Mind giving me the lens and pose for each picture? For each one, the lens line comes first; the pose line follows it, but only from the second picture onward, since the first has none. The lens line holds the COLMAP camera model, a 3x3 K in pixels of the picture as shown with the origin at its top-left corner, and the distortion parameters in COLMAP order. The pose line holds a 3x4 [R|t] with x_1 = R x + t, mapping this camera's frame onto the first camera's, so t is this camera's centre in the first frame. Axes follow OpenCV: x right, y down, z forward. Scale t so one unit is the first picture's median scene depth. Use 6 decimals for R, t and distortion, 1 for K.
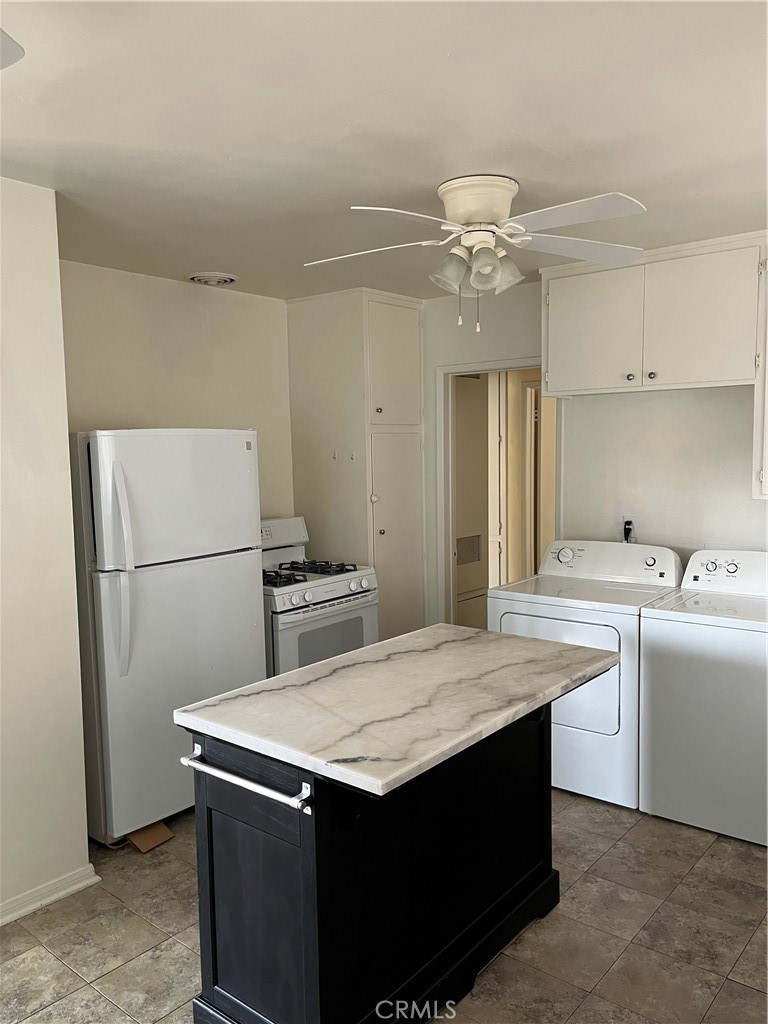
lens RADIAL K [[768.1, 0, 383.1], [0, 768.1, 506.7], [0, 0, 1]] dist [0.041141, -0.068324]
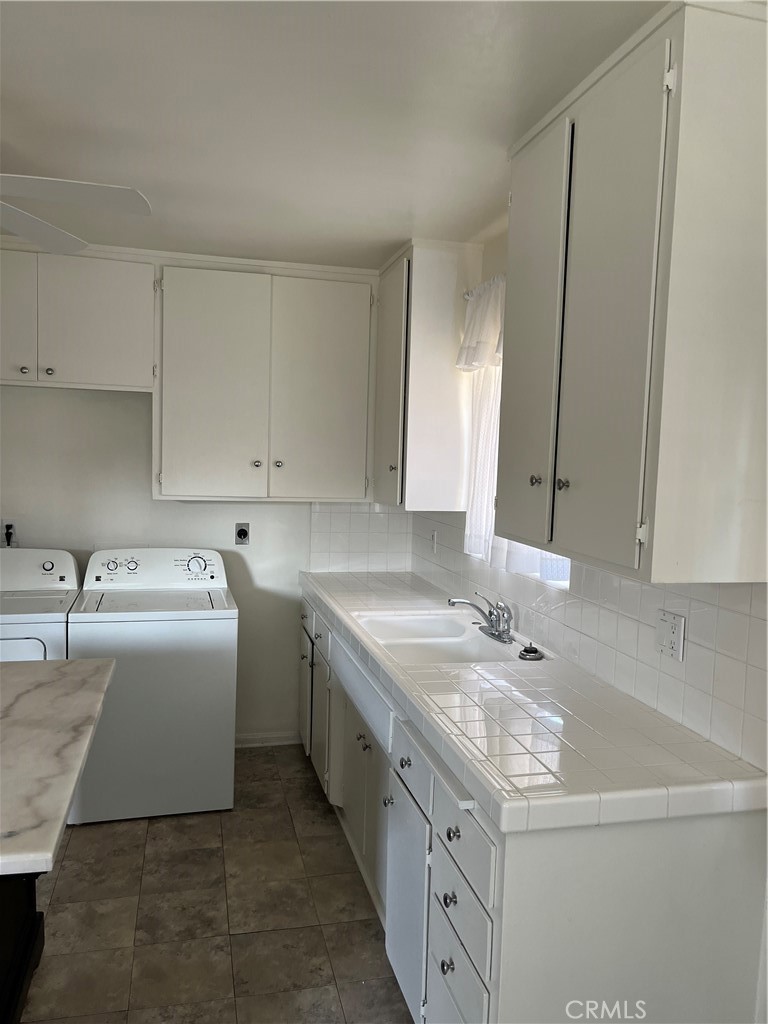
lens RADIAL K [[768.1, 0, 383.8], [0, 768.1, 514.0], [0, 0, 1]] dist [0.041141, -0.068324]
pose [[0.599974, -0.026366, 0.799585, -0.209613], [0.019275, 0.999643, 0.018499, -0.003678], [-0.799787, 0.004313, 0.600268, 0.113549]]
